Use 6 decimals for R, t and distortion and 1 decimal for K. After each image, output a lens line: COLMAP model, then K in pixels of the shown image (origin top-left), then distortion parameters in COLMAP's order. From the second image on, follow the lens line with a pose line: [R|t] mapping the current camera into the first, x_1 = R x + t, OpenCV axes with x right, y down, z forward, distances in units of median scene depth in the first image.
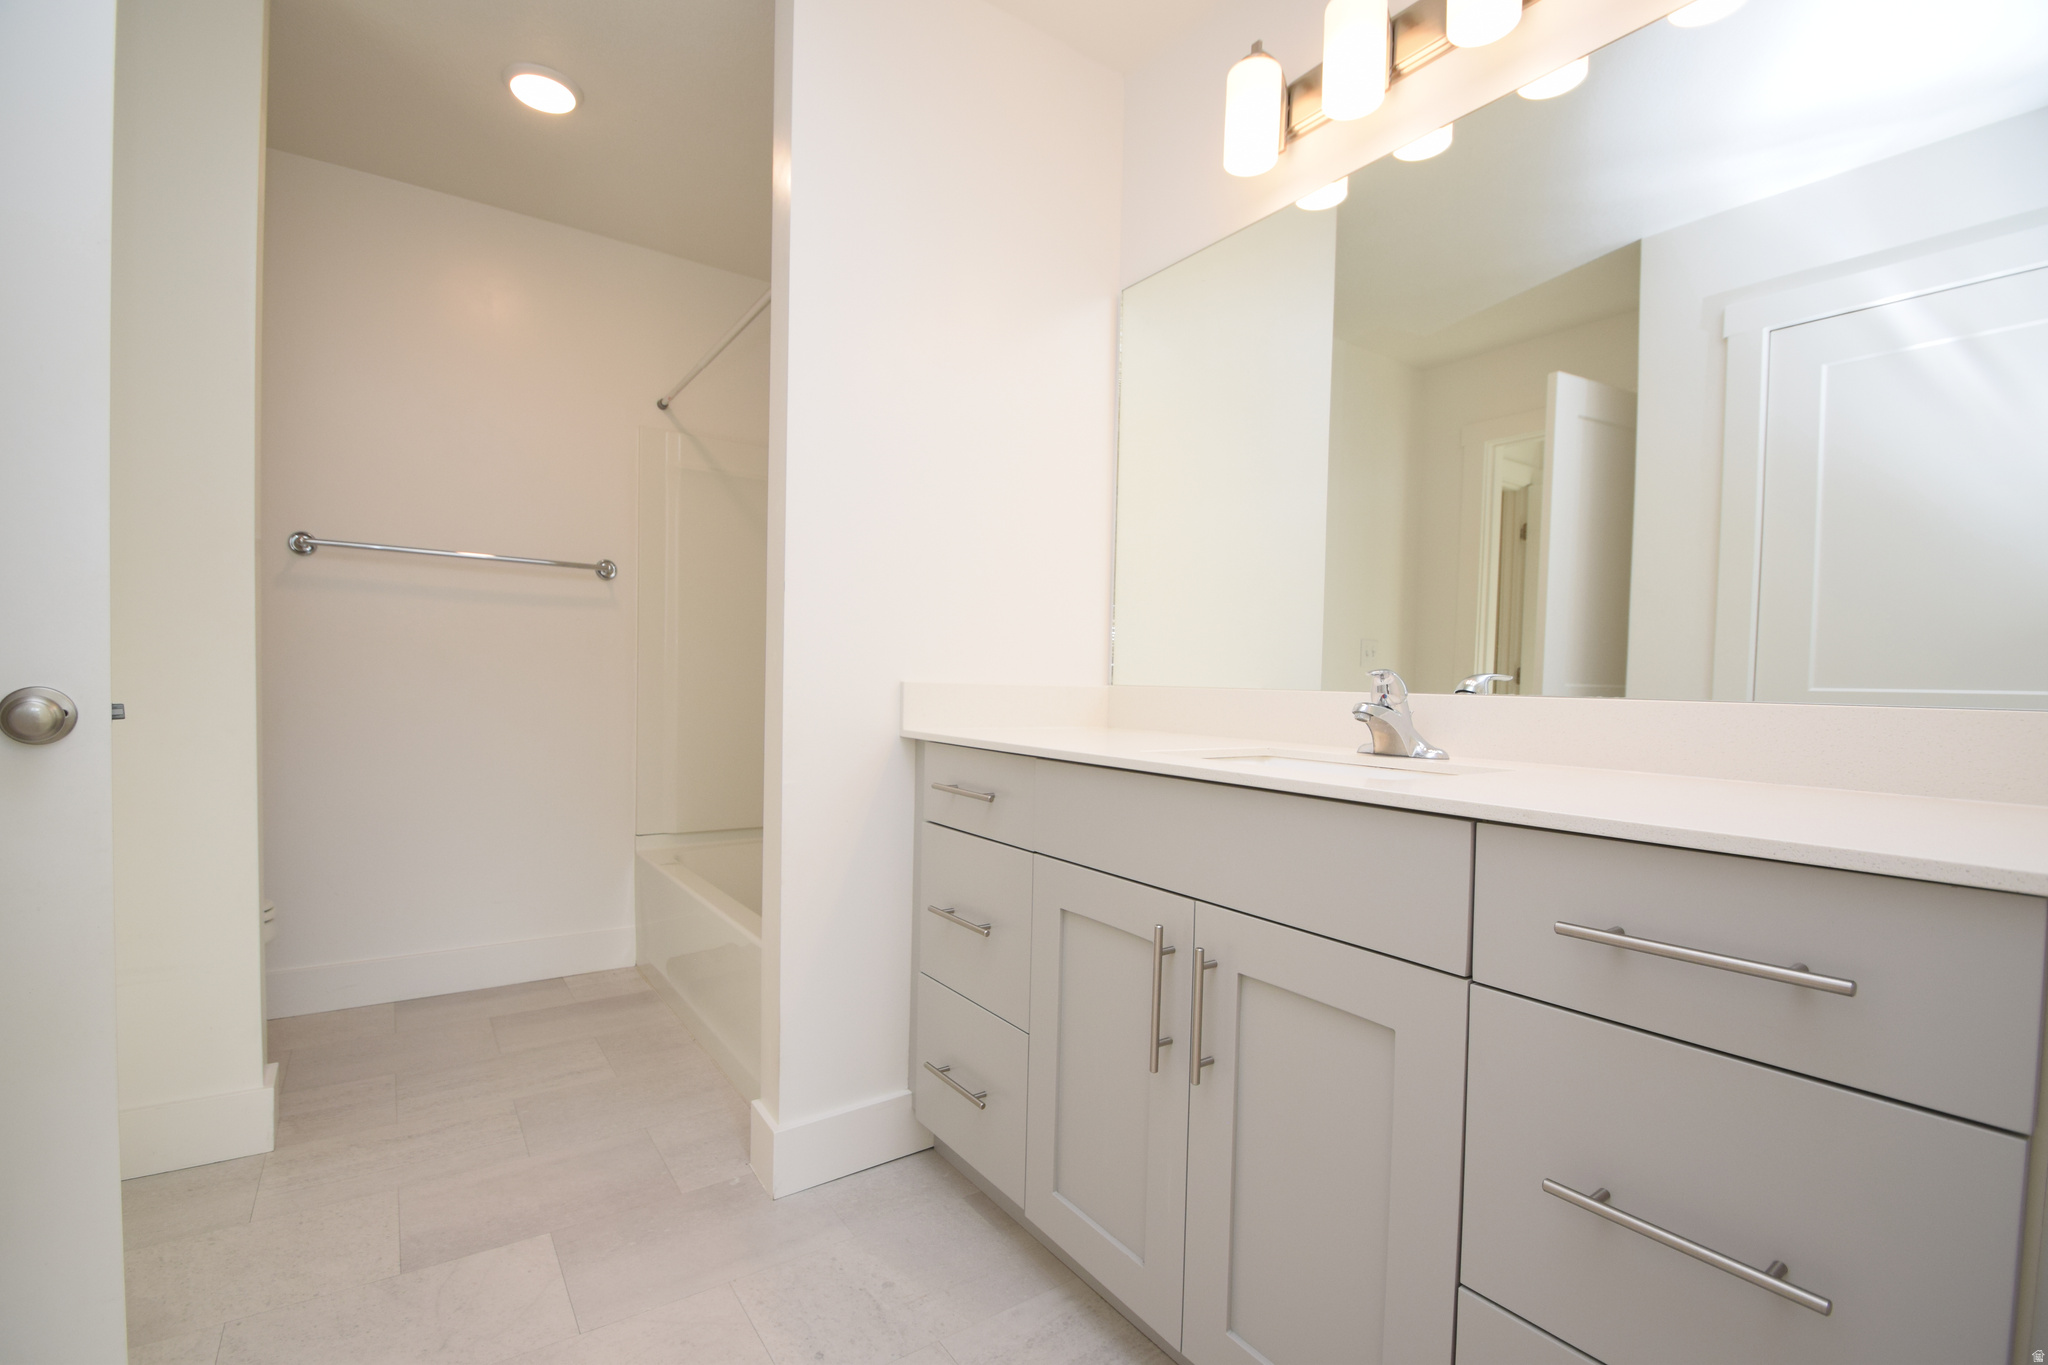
lens RADIAL K [[899.7, 0, 1008.2], [0, 899.7, 713.4], [0, 0, 1]] dist [0.013725, -0.015650]
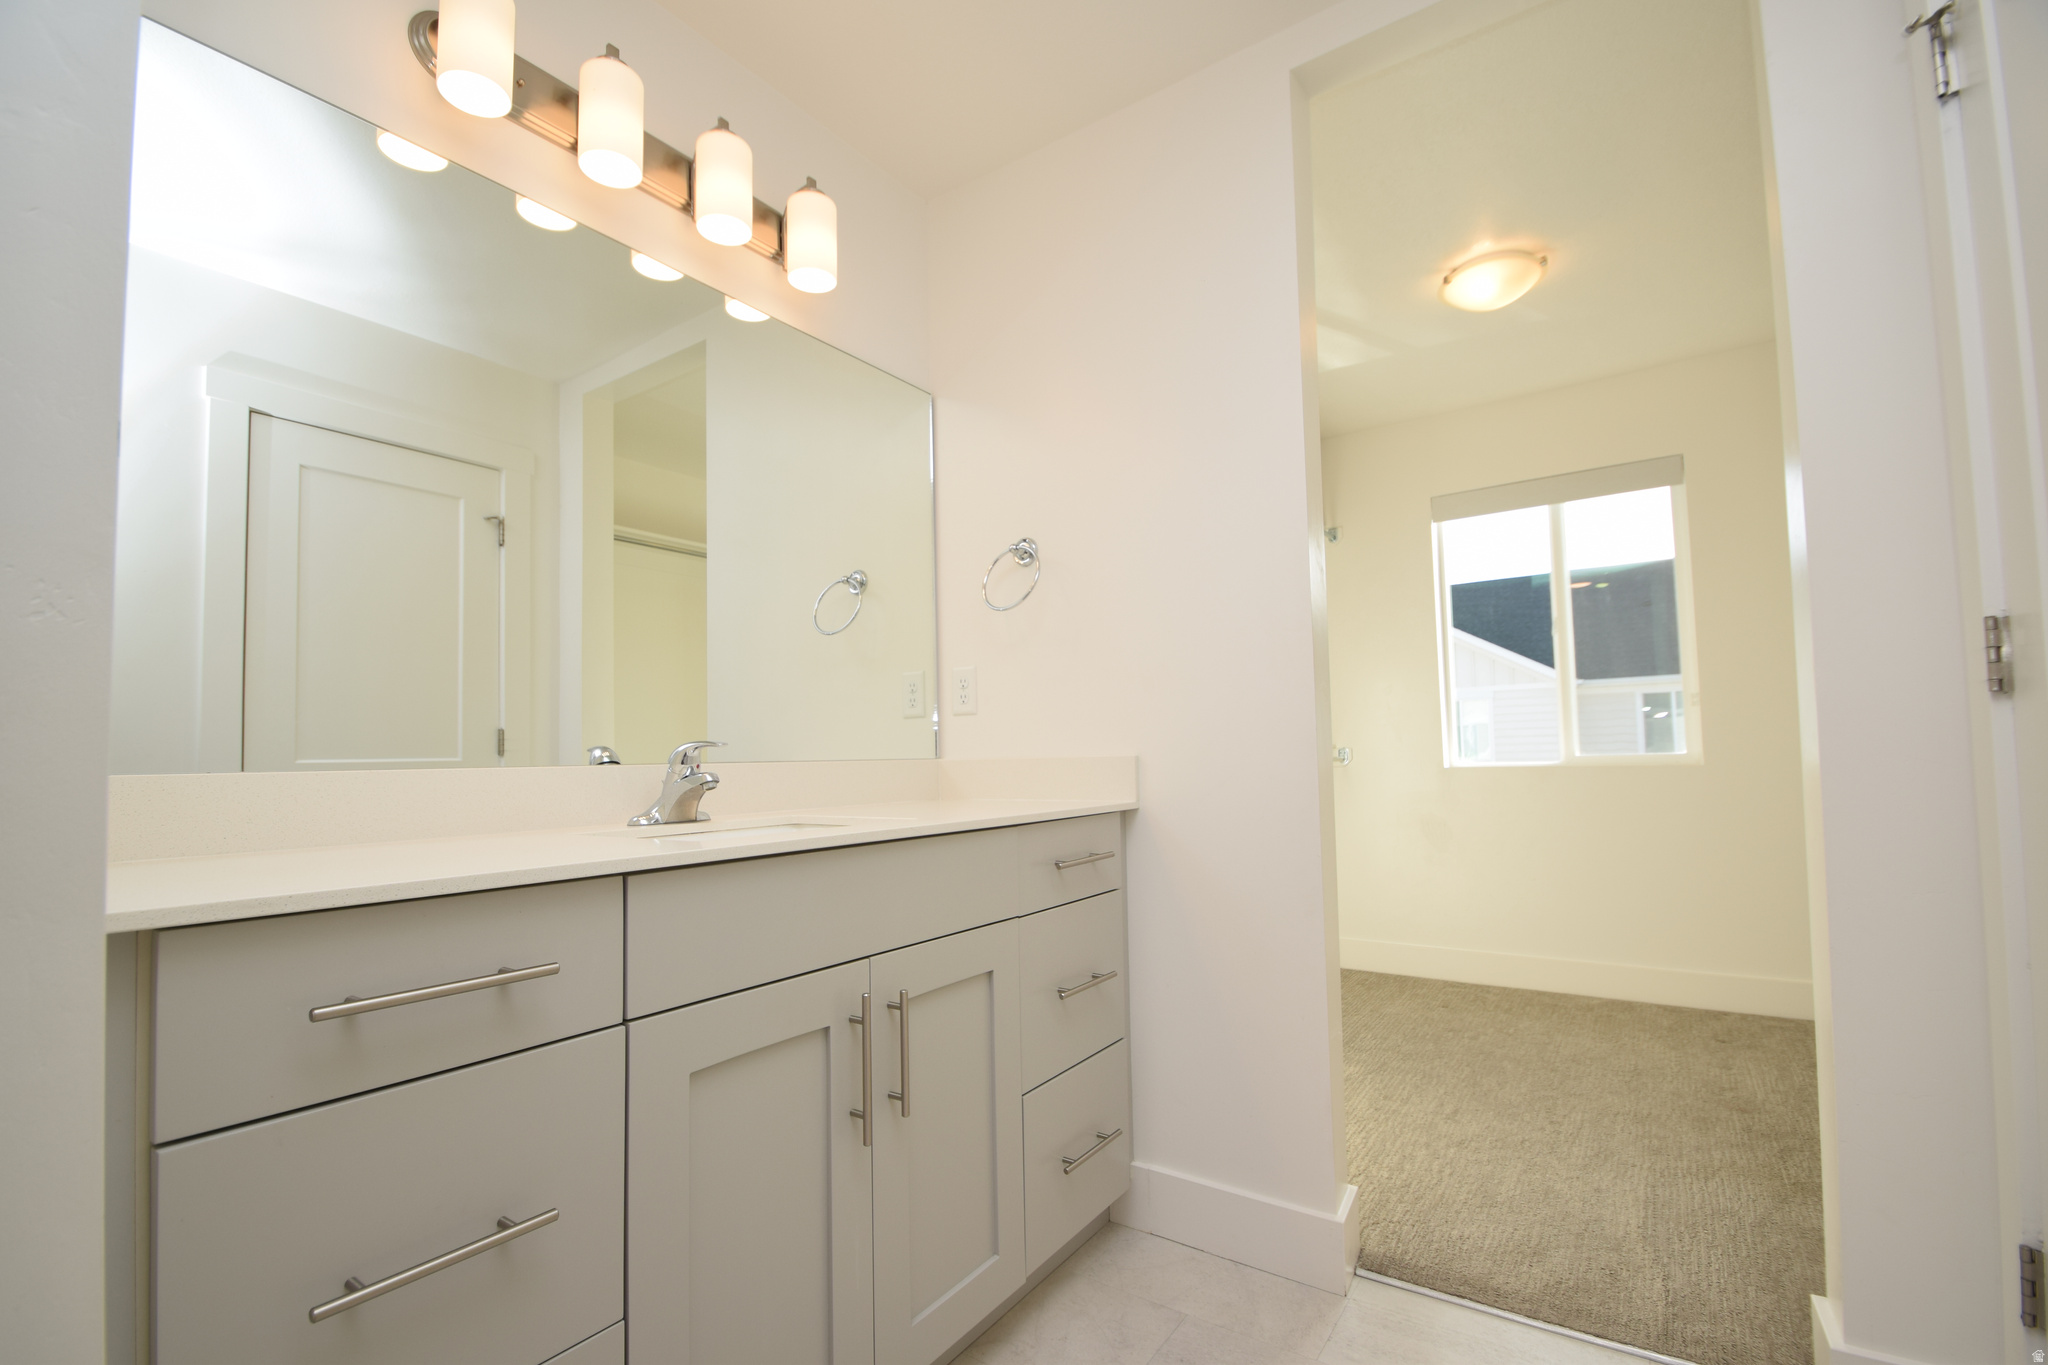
lens RADIAL K [[899.7, 0, 1008.2], [0, 899.7, 713.4], [0, 0, 1]] dist [0.013725, -0.015650]
pose [[-0.335093, 0.027013, 0.941798, -0.835391], [0.039003, 0.999130, -0.014780, -0.062550], [-0.941377, 0.031780, -0.335855, 1.150541]]
